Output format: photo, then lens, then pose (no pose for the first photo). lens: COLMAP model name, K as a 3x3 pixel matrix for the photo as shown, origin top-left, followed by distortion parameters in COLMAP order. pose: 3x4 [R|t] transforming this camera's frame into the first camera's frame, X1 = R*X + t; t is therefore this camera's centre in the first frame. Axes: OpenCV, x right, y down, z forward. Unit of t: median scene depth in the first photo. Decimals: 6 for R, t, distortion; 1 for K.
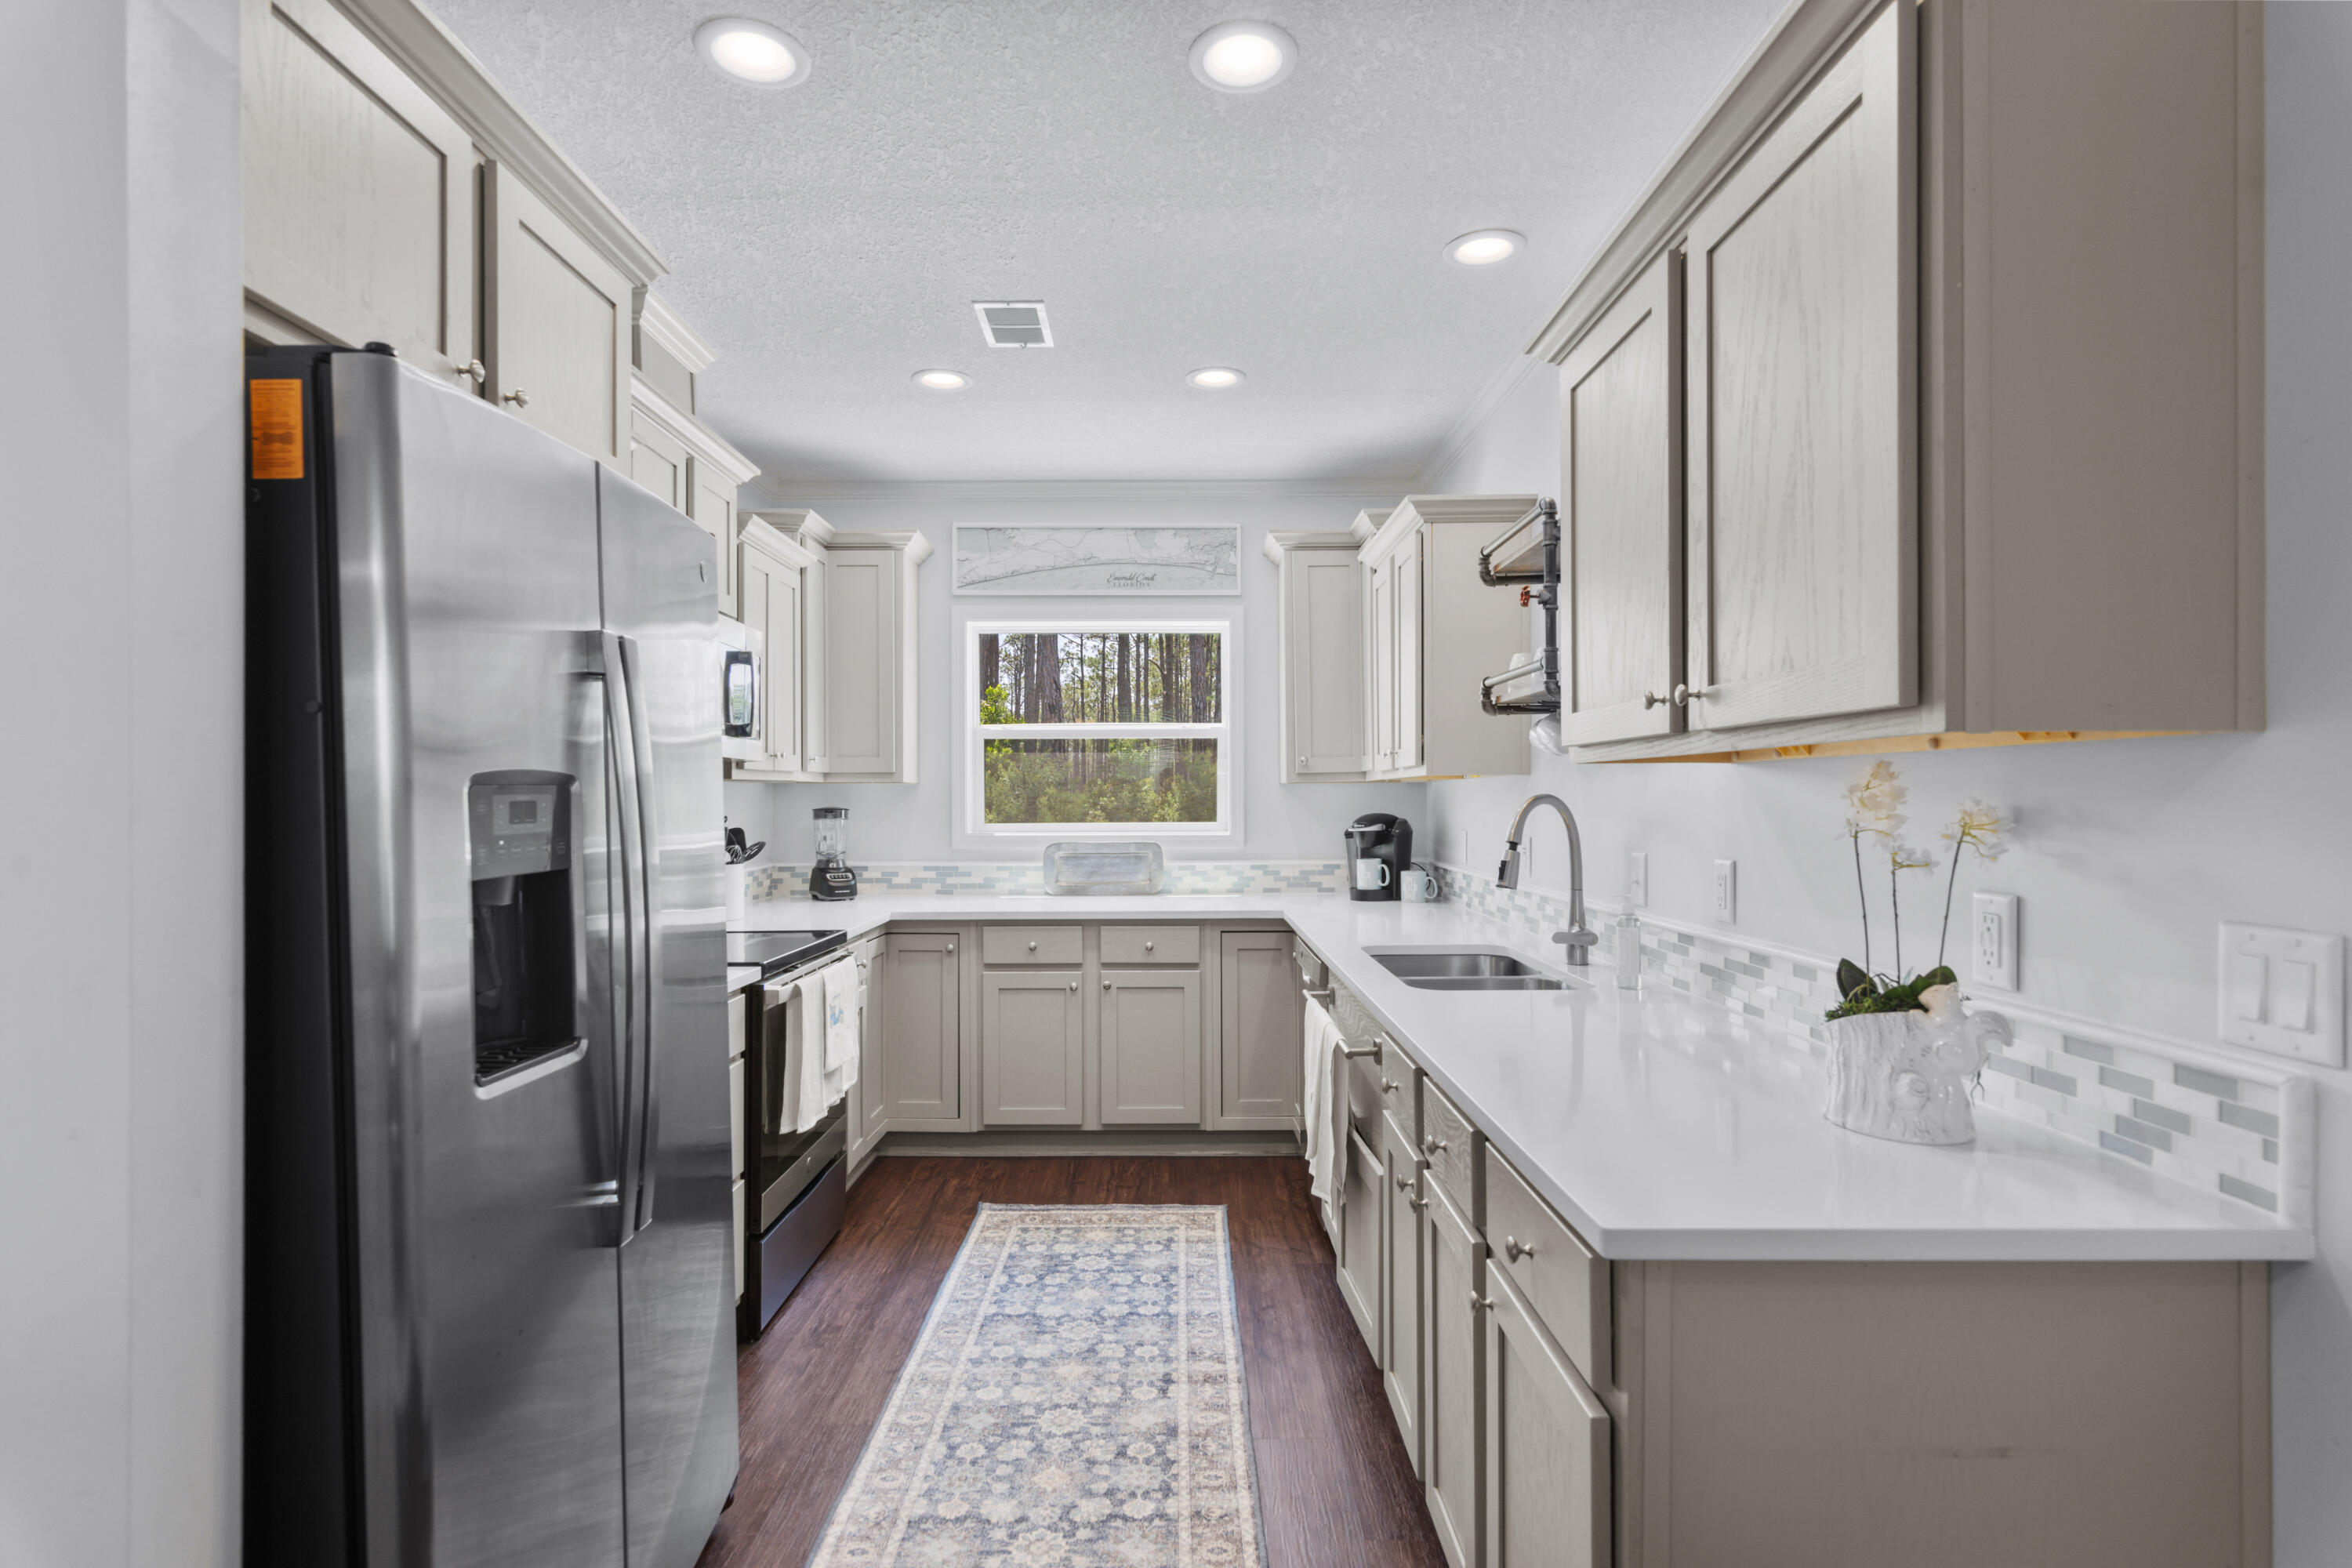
lens RADIAL K [[1146.8, 0, 1174.7], [0, 1146.8, 795.0], [0, 0, 1]] dist [0.003067, 0.000400]
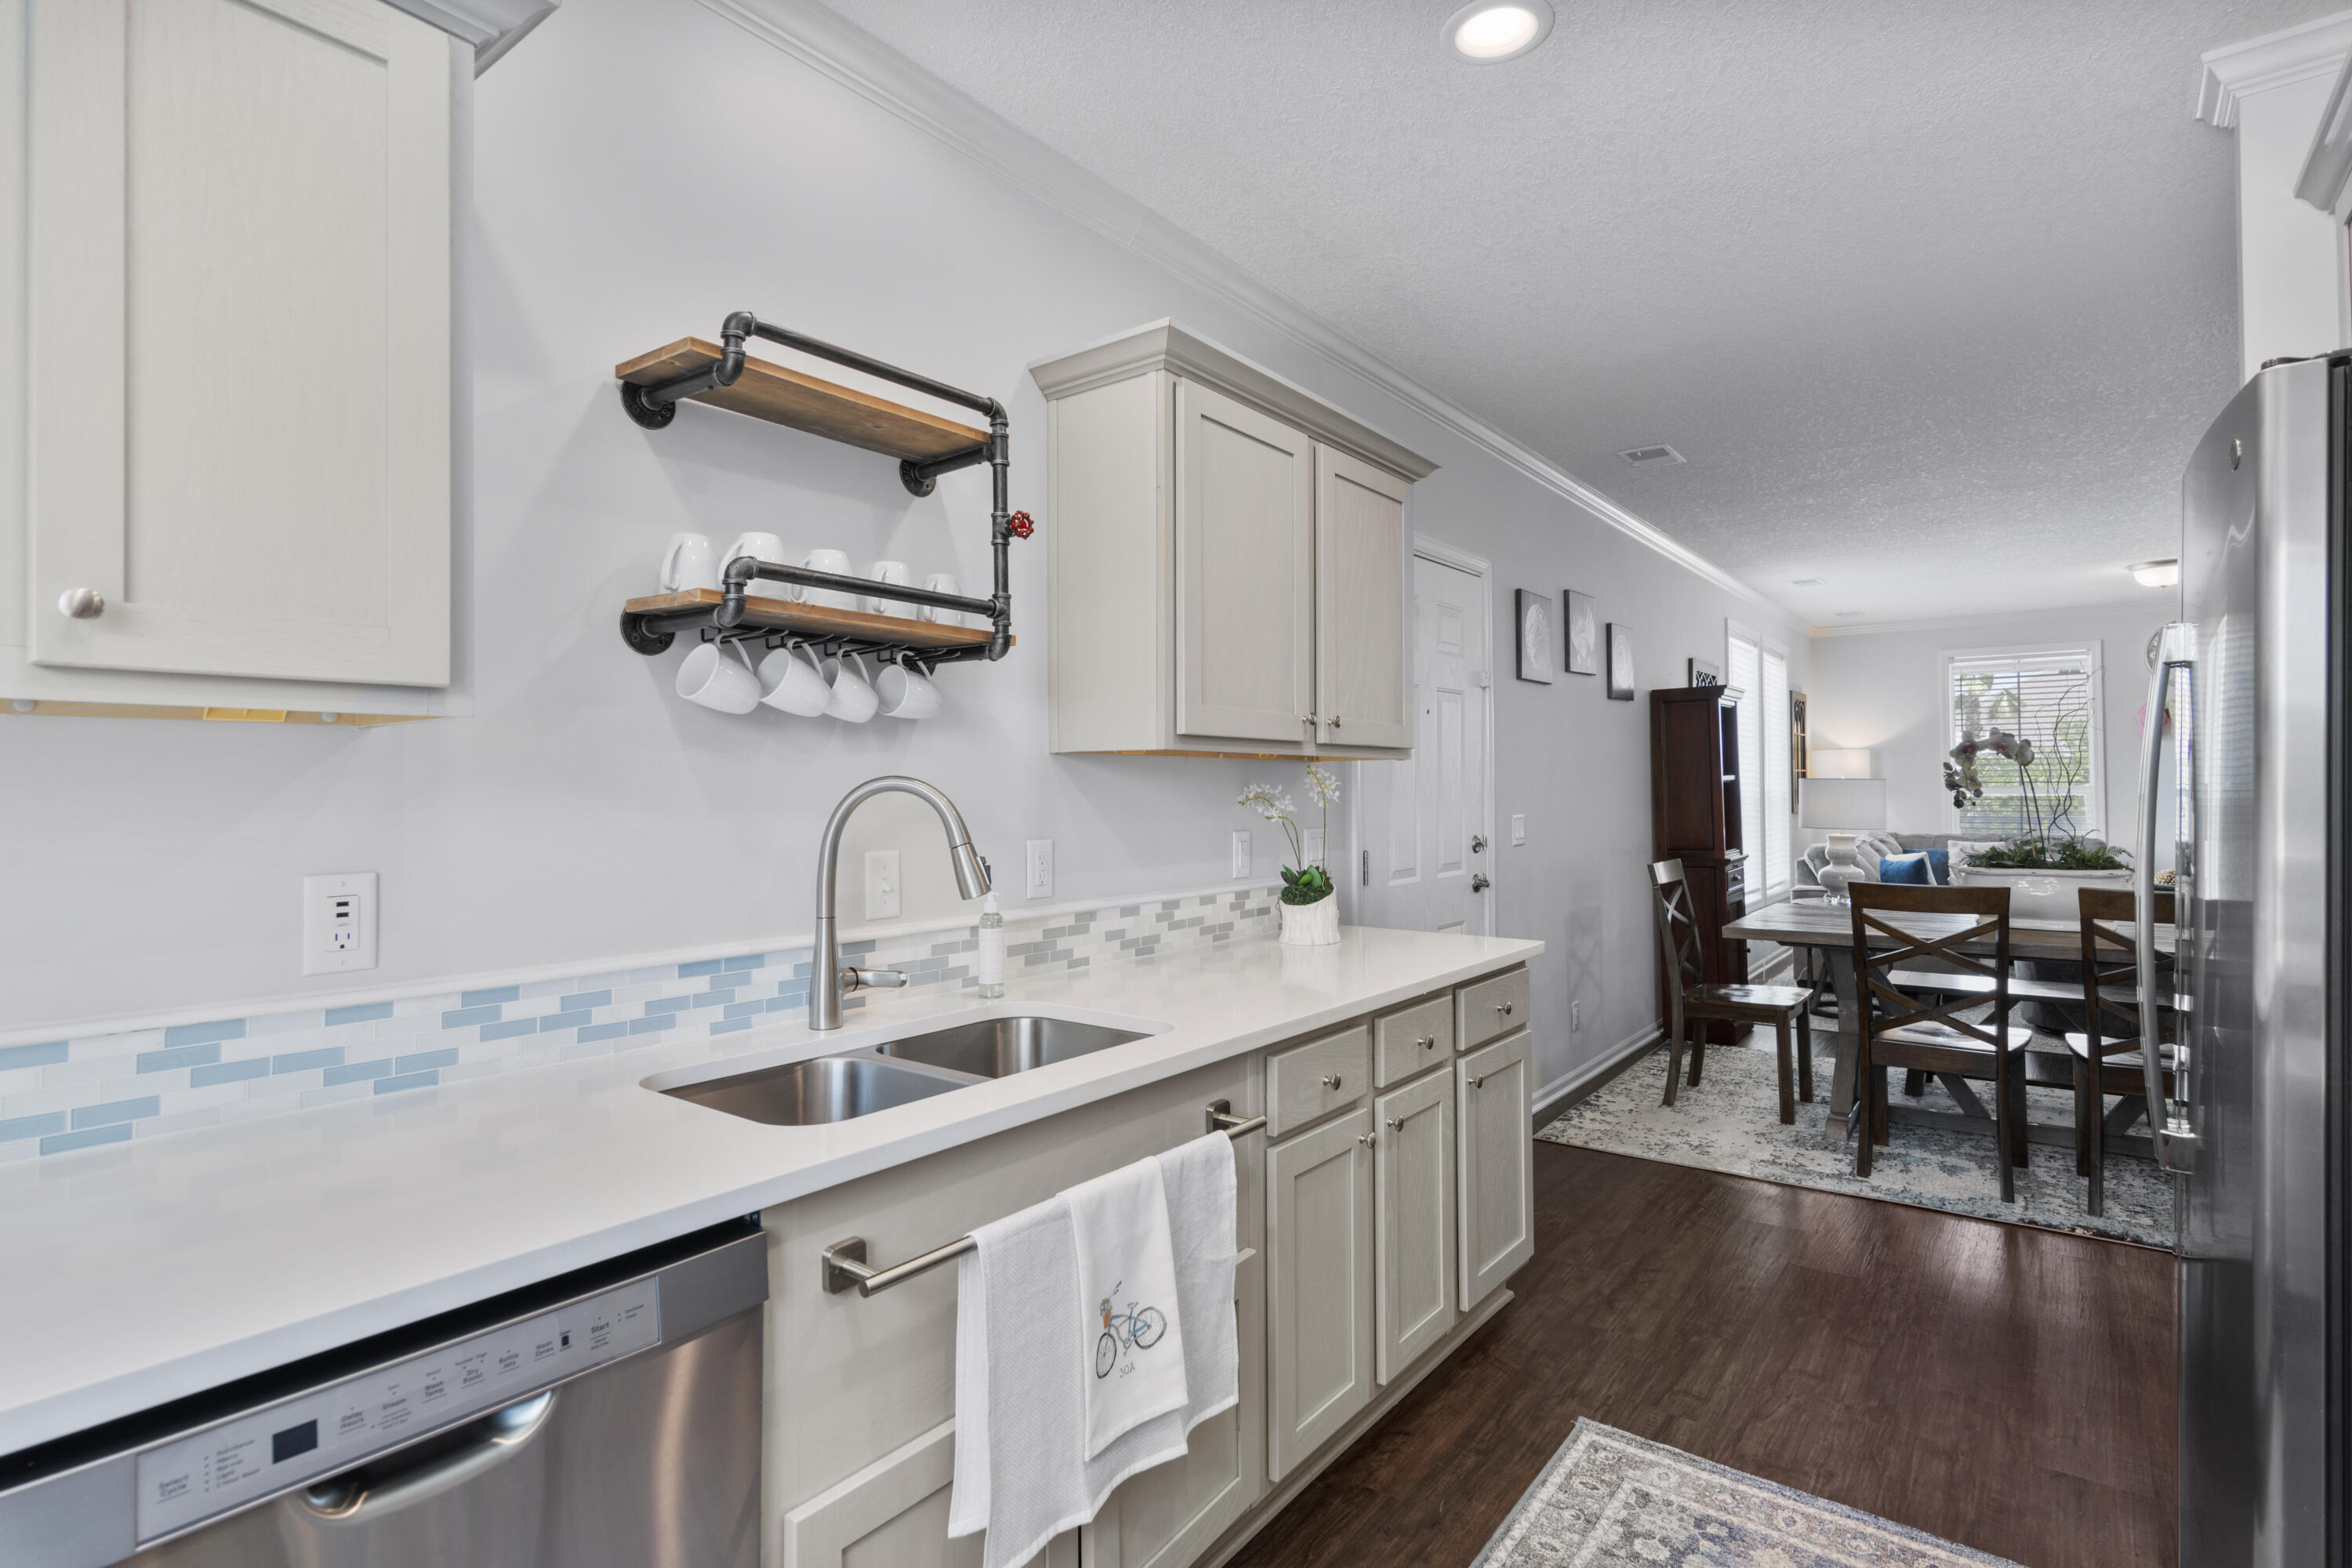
lens RADIAL K [[1156.4, 0, 1171.6], [0, 1156.4, 782.2], [0, 0, 1]] dist [0.003201, 0.000448]
pose [[-0.796548, 0.009936, 0.604494, -0.225536], [0.004866, 0.999938, -0.010024, 0.009712], [-0.604556, -0.005043, -0.796547, 1.421743]]
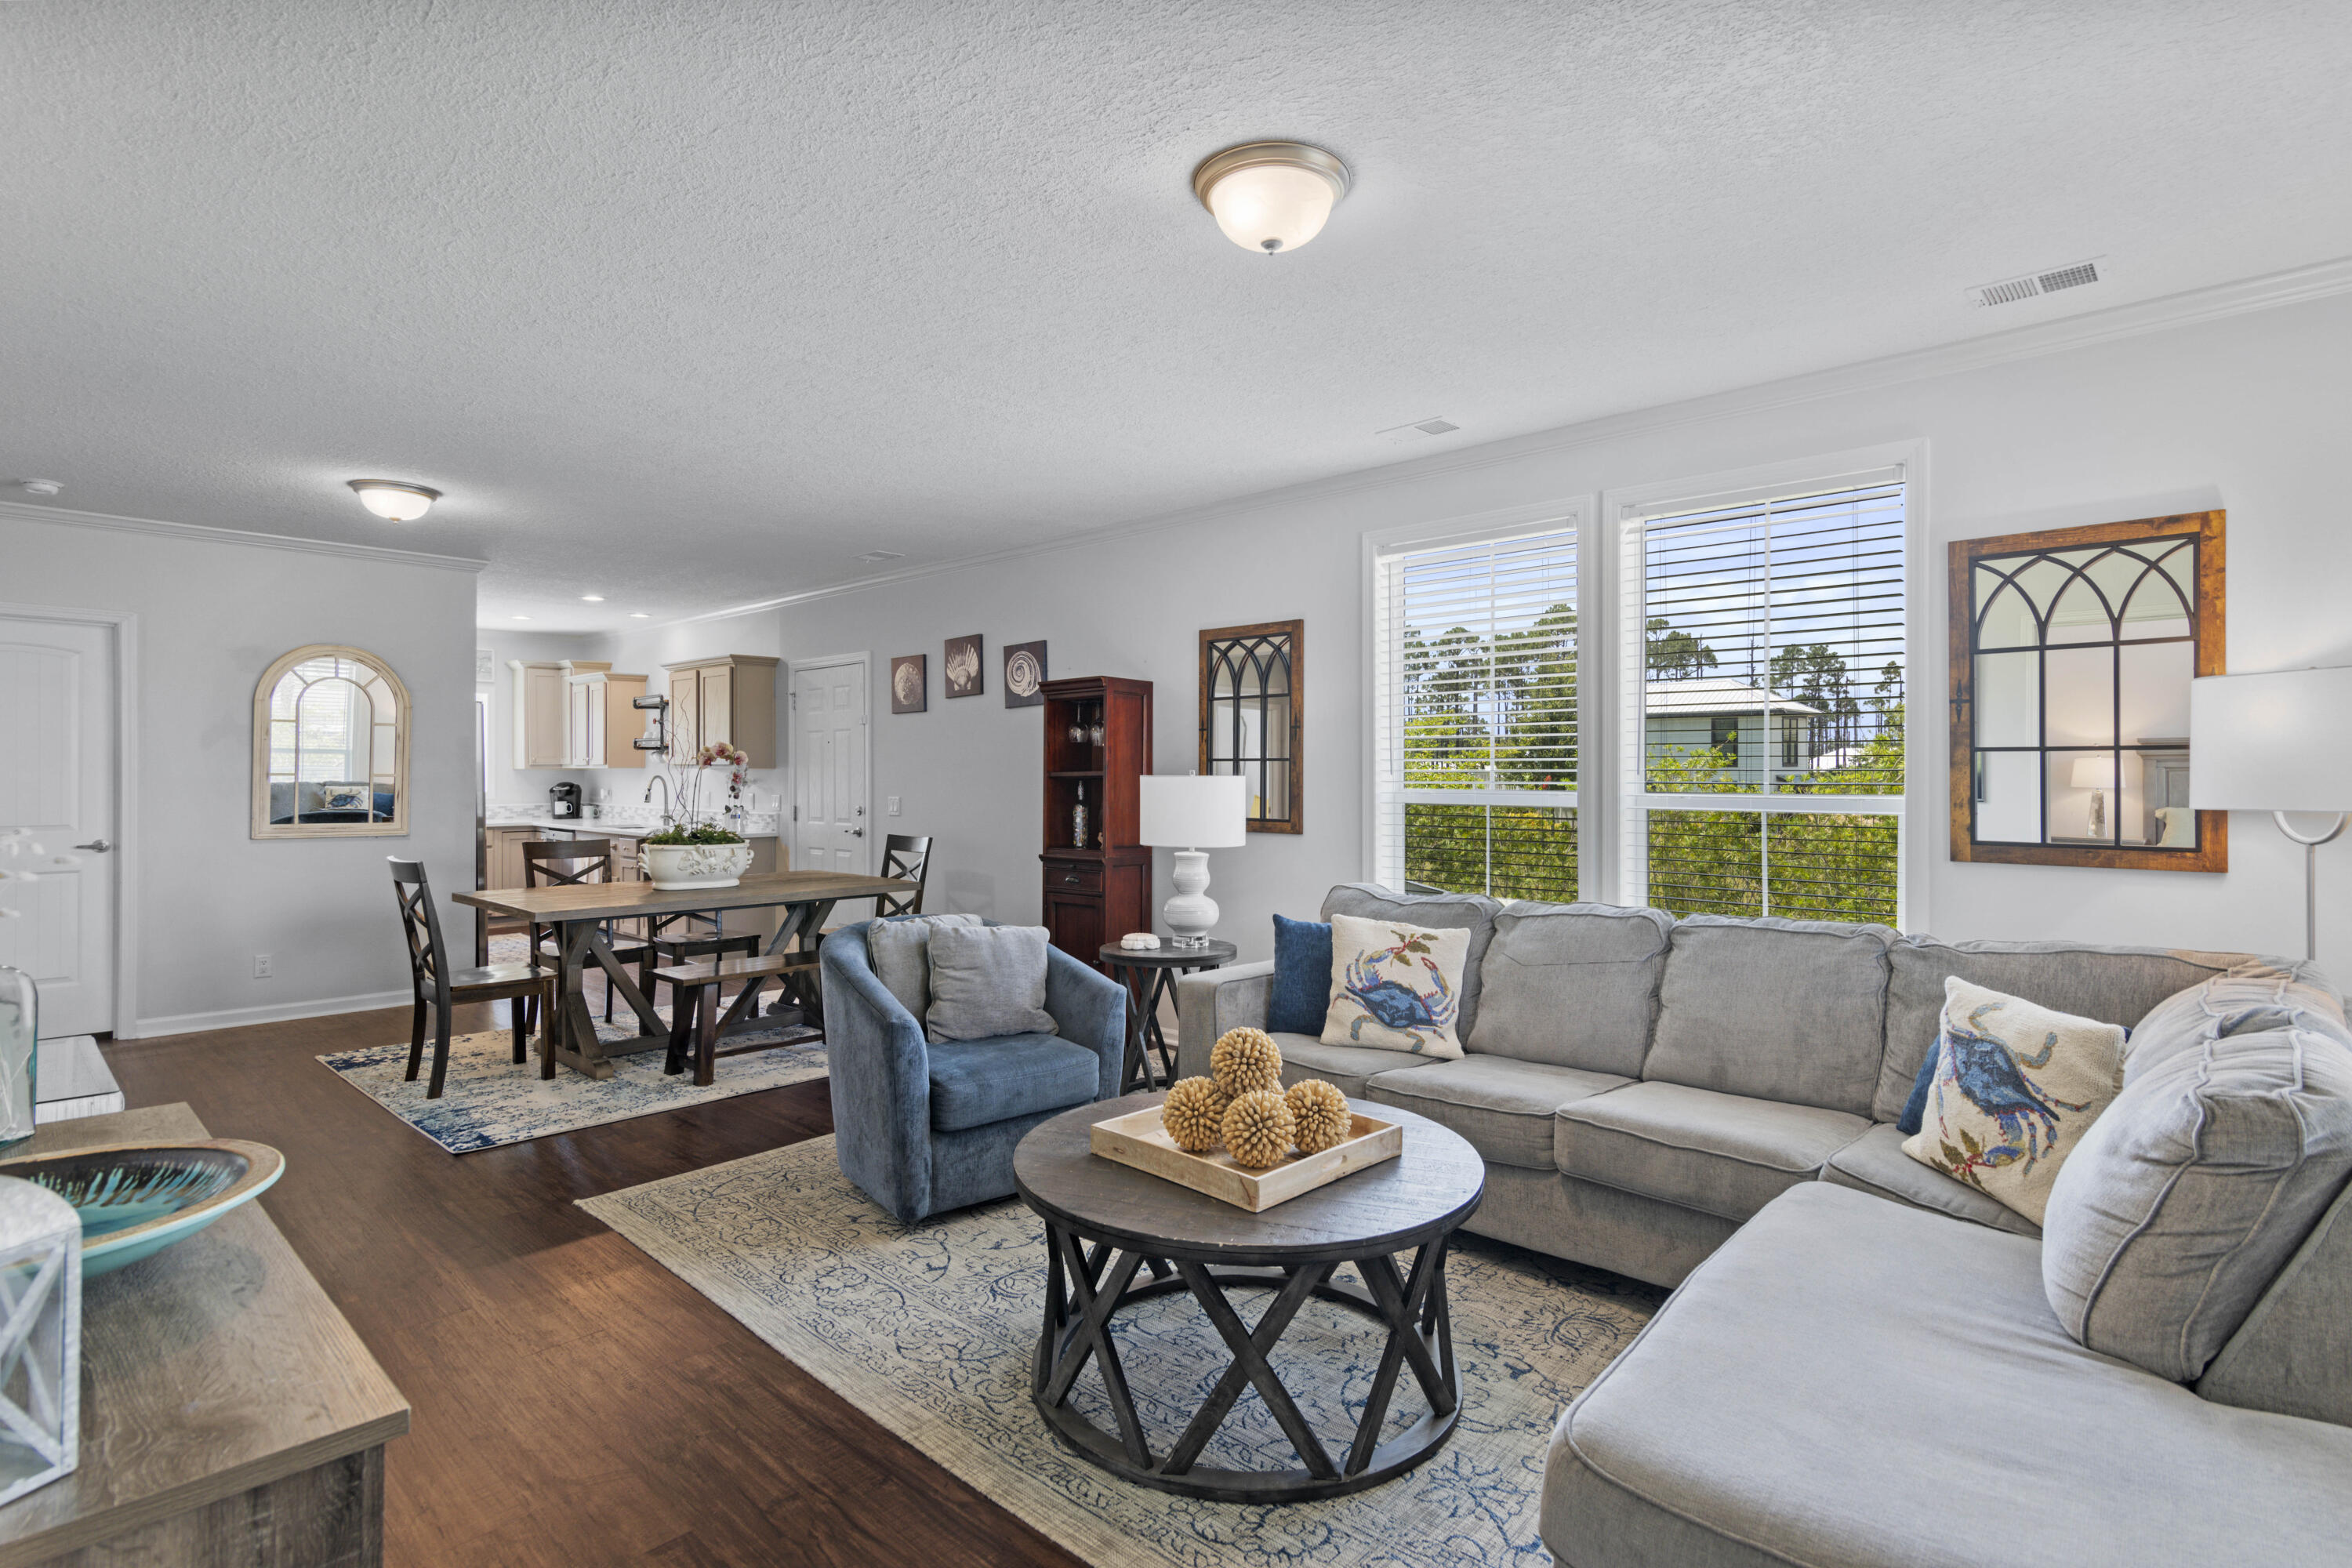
lens RADIAL K [[1152.8, 0, 1176.2], [0, 1152.8, 768.3], [0, 0, 1]] dist [0.003316, 0.000007]
pose [[0.680954, 0.005102, 0.732308, -1.134086], [-0.005100, 0.999985, -0.002225, -0.022229], [-0.732308, -0.002219, 0.680970, -2.454871]]
